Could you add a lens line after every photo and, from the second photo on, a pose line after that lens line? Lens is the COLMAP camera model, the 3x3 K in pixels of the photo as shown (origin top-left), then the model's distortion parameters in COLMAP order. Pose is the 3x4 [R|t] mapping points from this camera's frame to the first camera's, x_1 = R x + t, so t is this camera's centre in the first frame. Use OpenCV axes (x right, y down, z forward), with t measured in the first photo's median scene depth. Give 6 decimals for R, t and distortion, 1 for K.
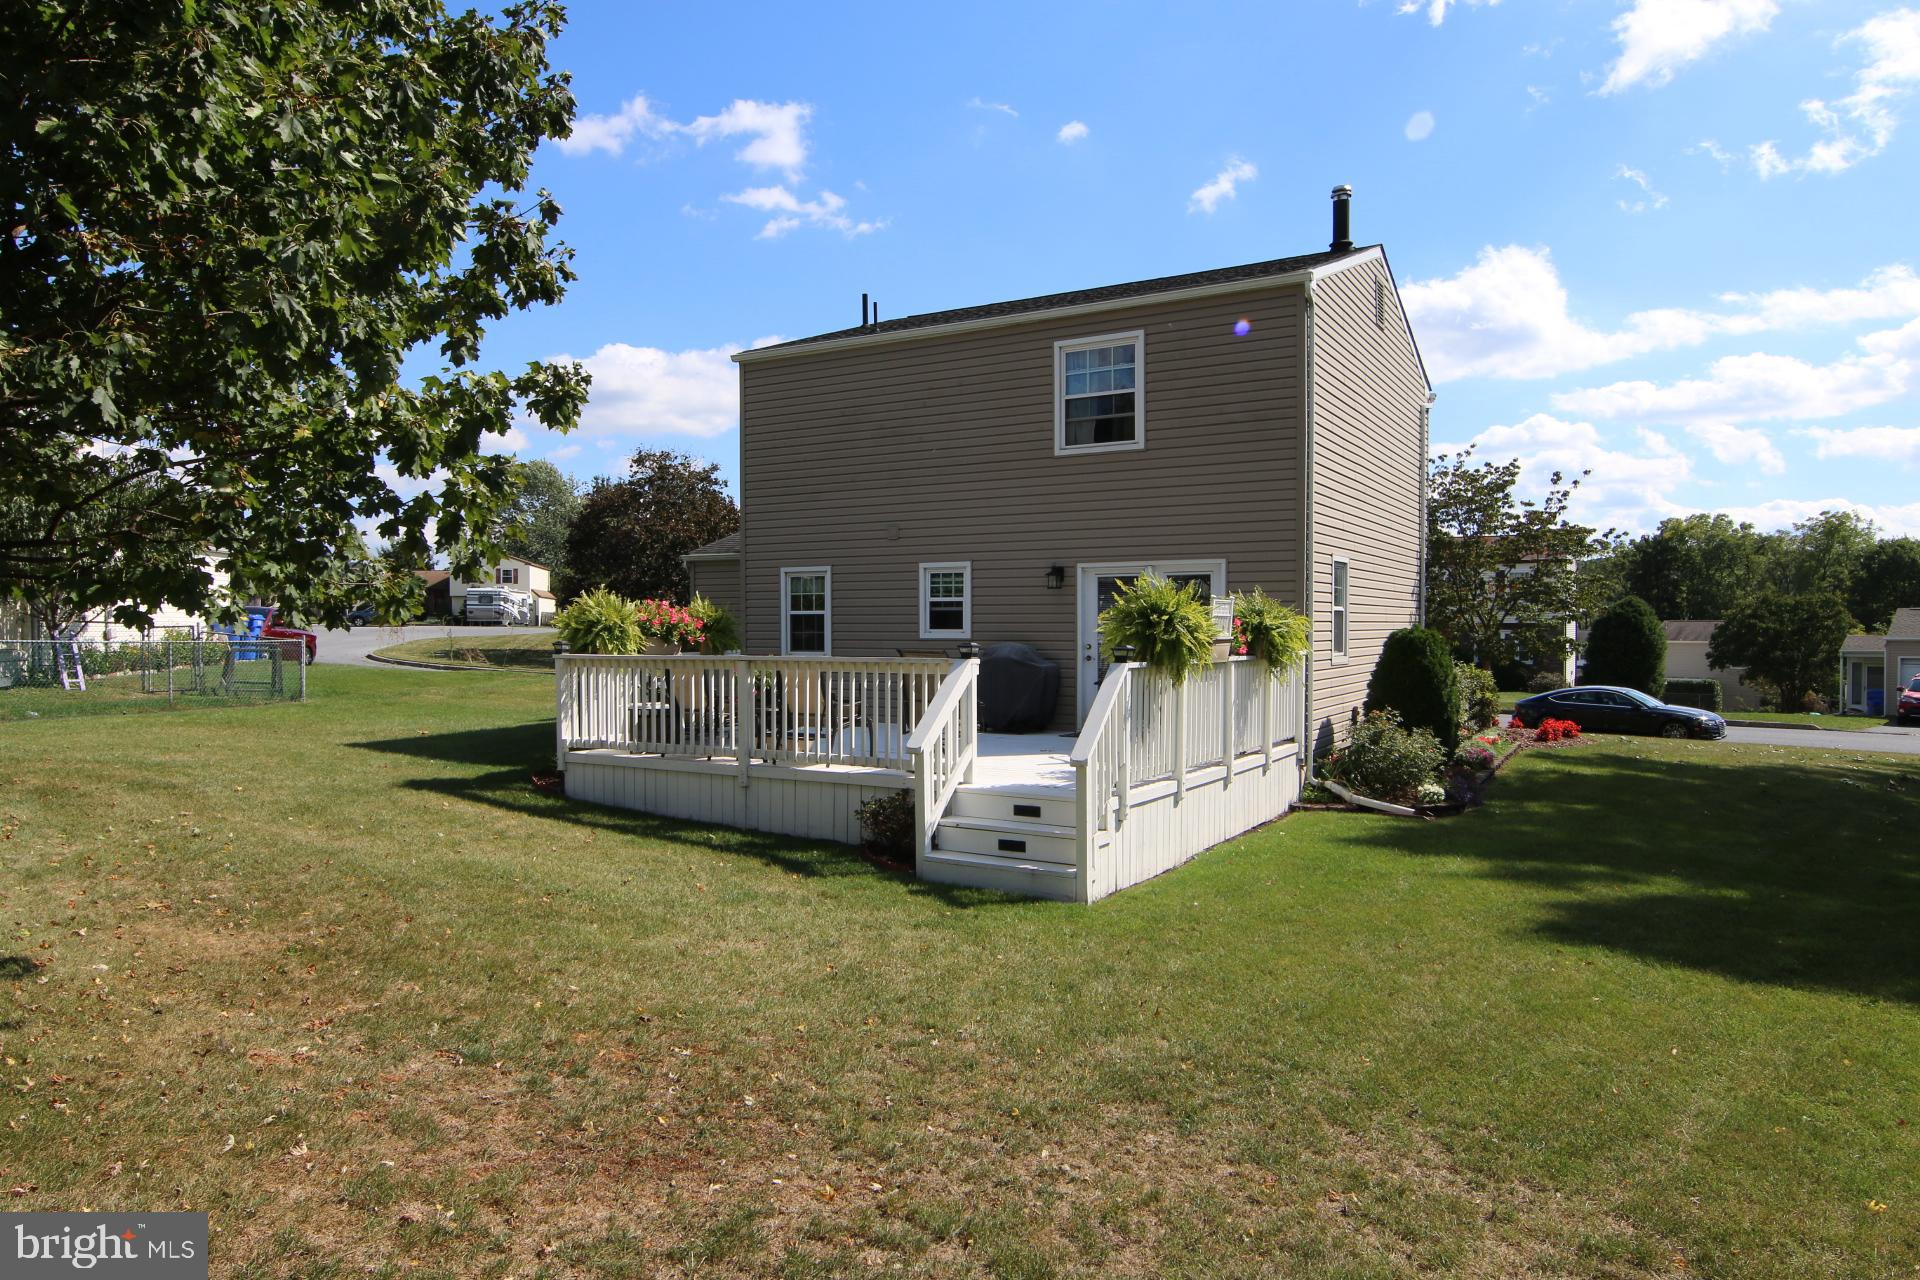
lens RADIAL K [[1211.8, 0, 967.4], [0, 1211.8, 634.4], [0, 0, 1]] dist [-0.007252, 0.006097]
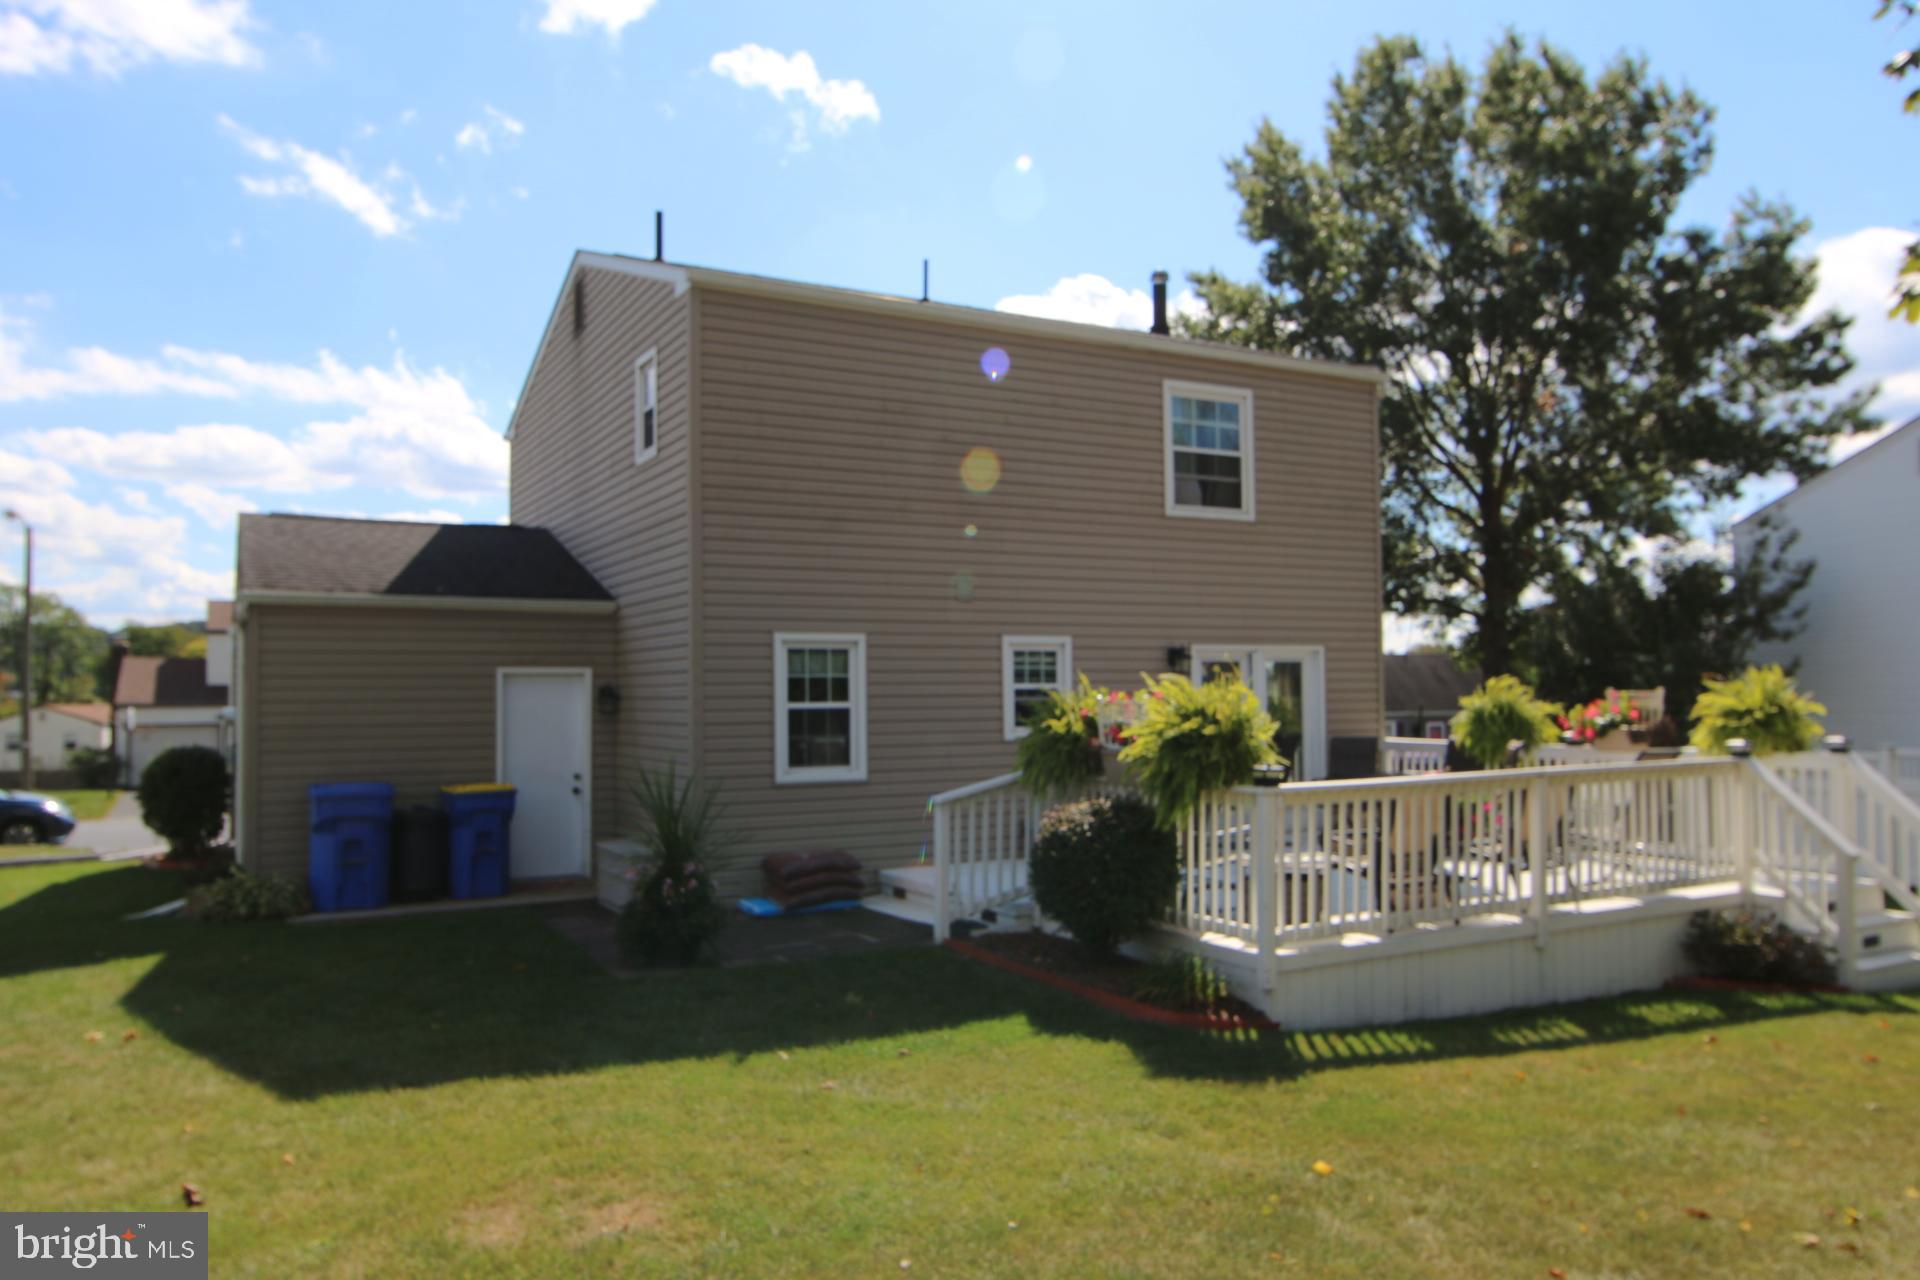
lens RADIAL K [[1354.9, 0, 953.5], [0, 1354.9, 648.8], [0, 0, 1]] dist [-0.009284, 0.000913]
pose [[0.510737, 0.020111, 0.859502, -0.829453], [0.012948, 0.999433, -0.031080, -0.028852], [-0.859639, 0.027003, 0.510187, 0.671401]]
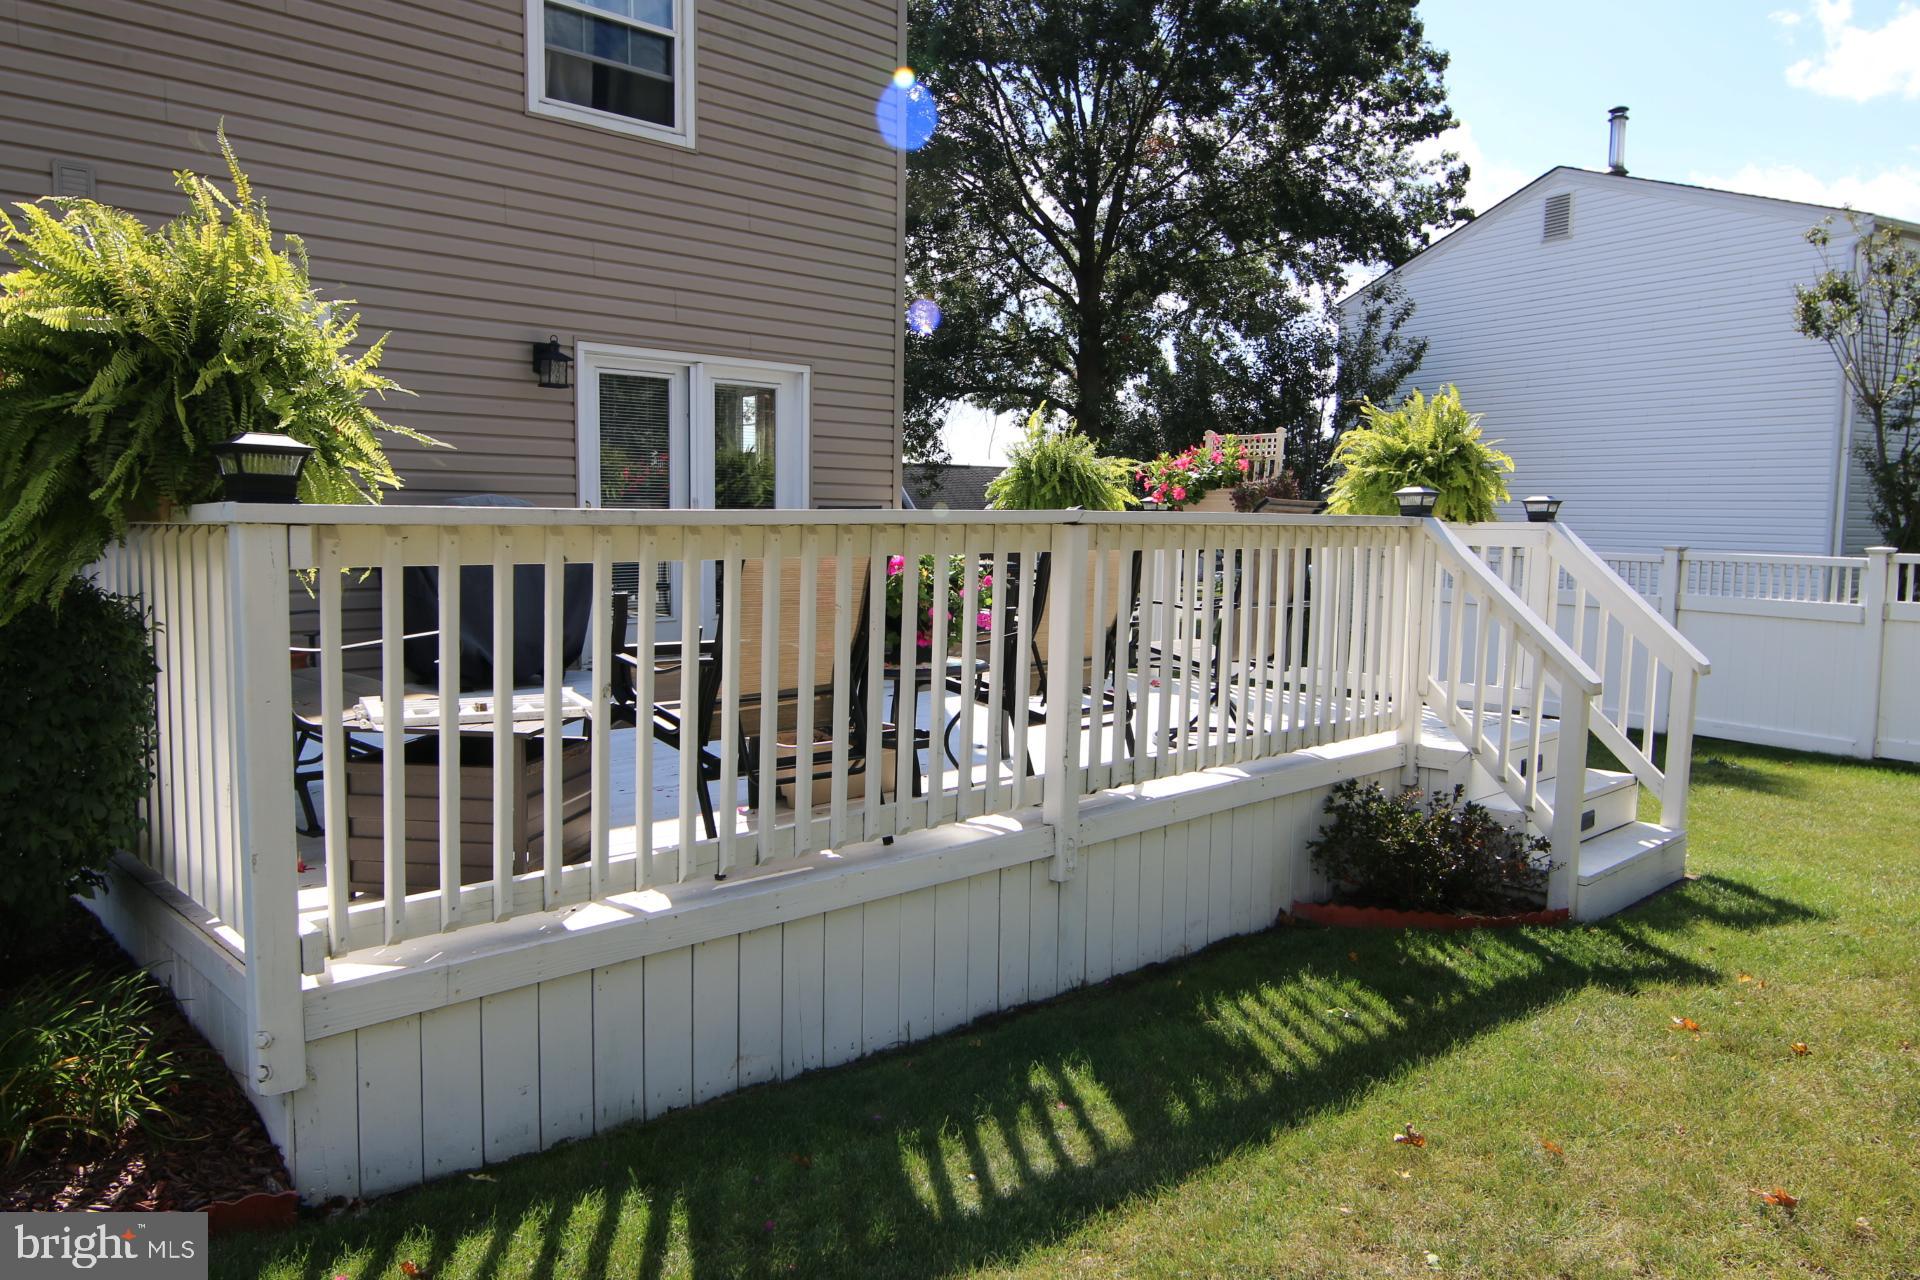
lens RADIAL K [[1354.9, 0, 967.6], [0, 1354.9, 646.7], [0, 0, 1]] dist [-0.009284, 0.000913]
pose [[0.250443, -0.091878, 0.963762, -0.440489], [-0.011225, 0.995144, 0.097787, 0.012349], [-0.968066, -0.035309, 0.248195, 0.707712]]
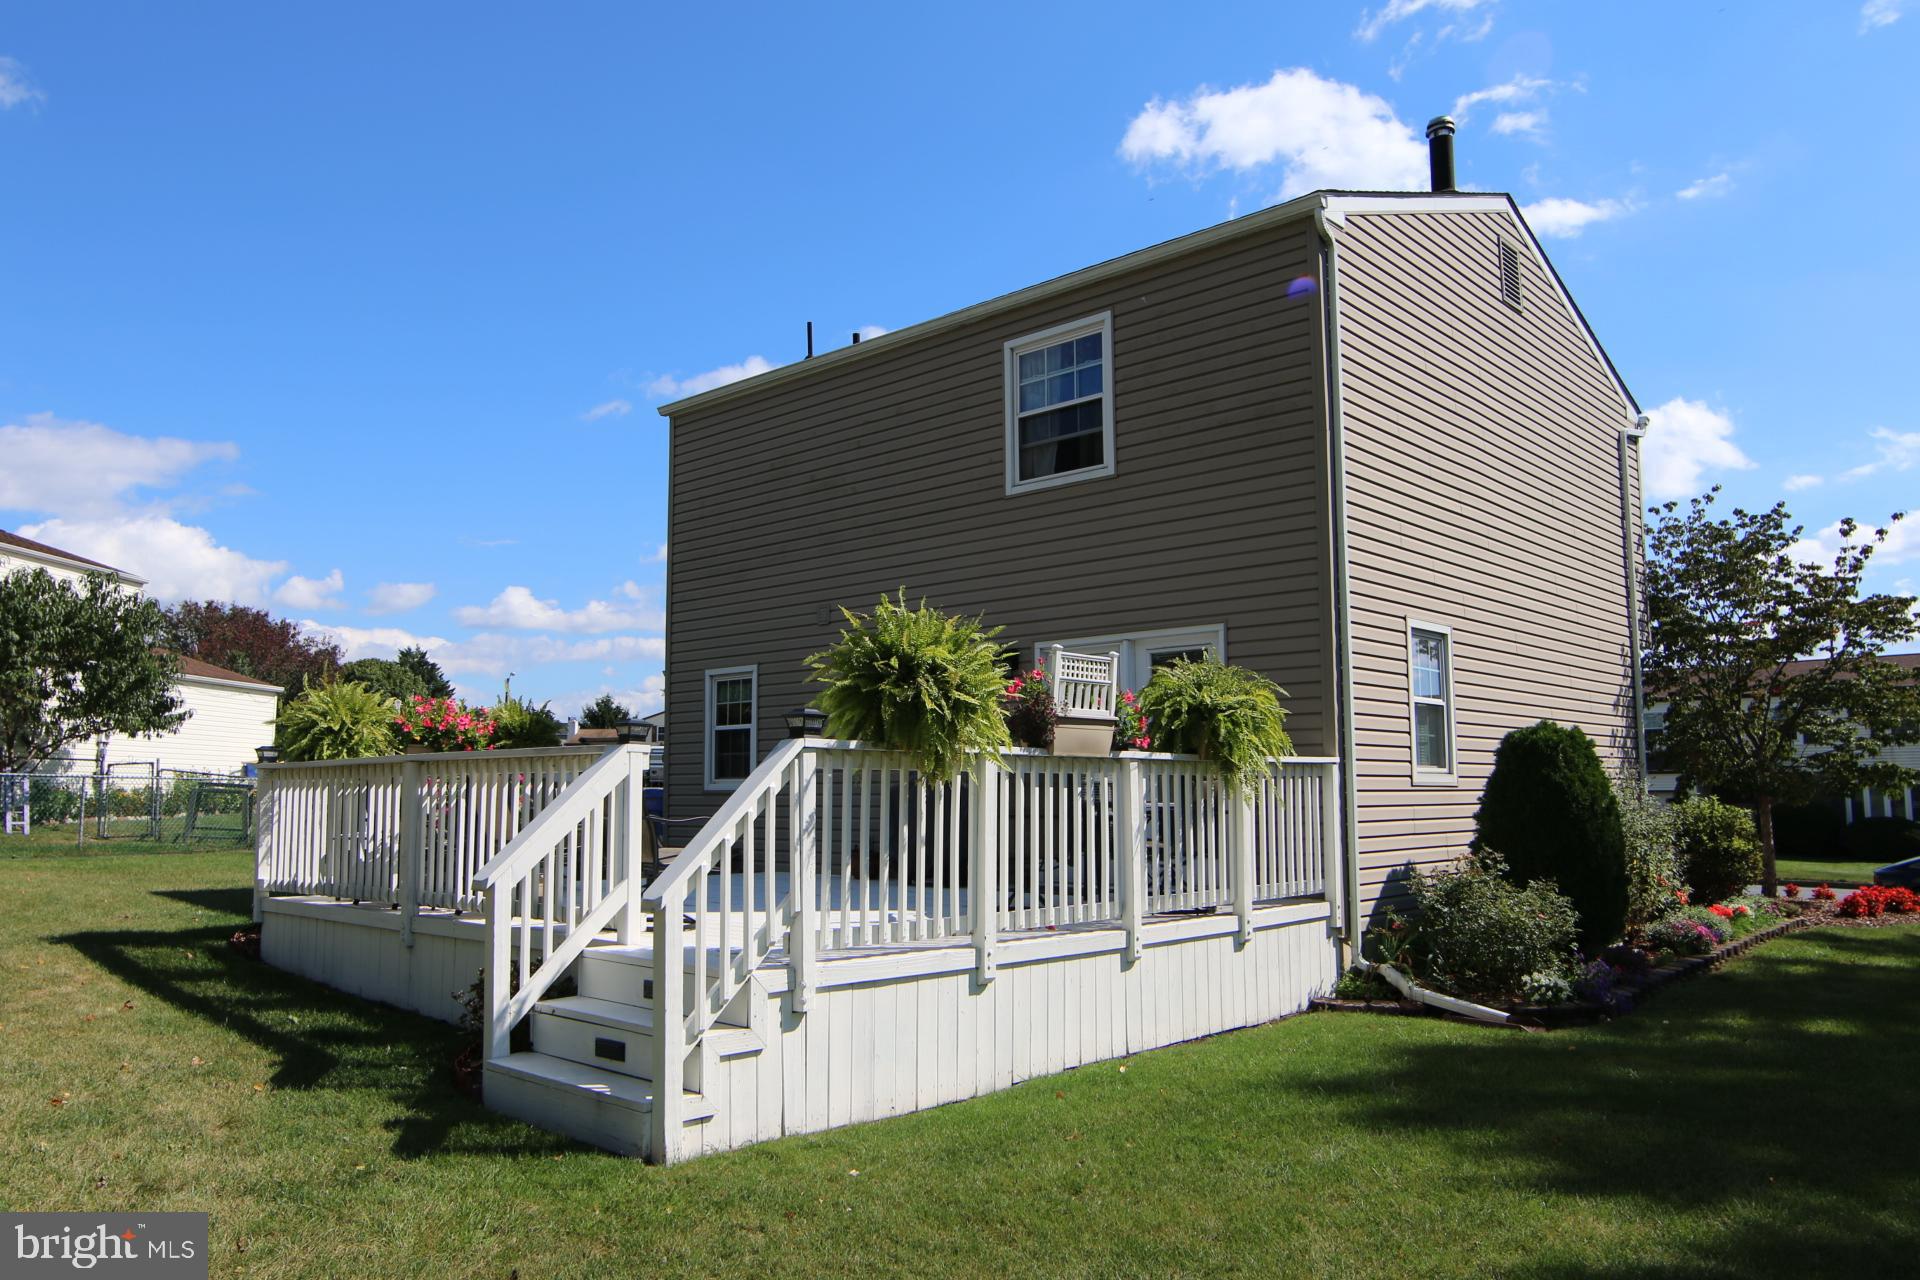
lens RADIAL K [[1354.9, 0, 956.4], [0, 1354.9, 636.9], [0, 0, 1]] dist [-0.009284, 0.000913]
pose [[0.977787, -0.027110, -0.207838, 0.214277], [0.001656, 0.992569, -0.121675, 0.034424], [0.209592, 0.118628, 0.970566, 0.230702]]
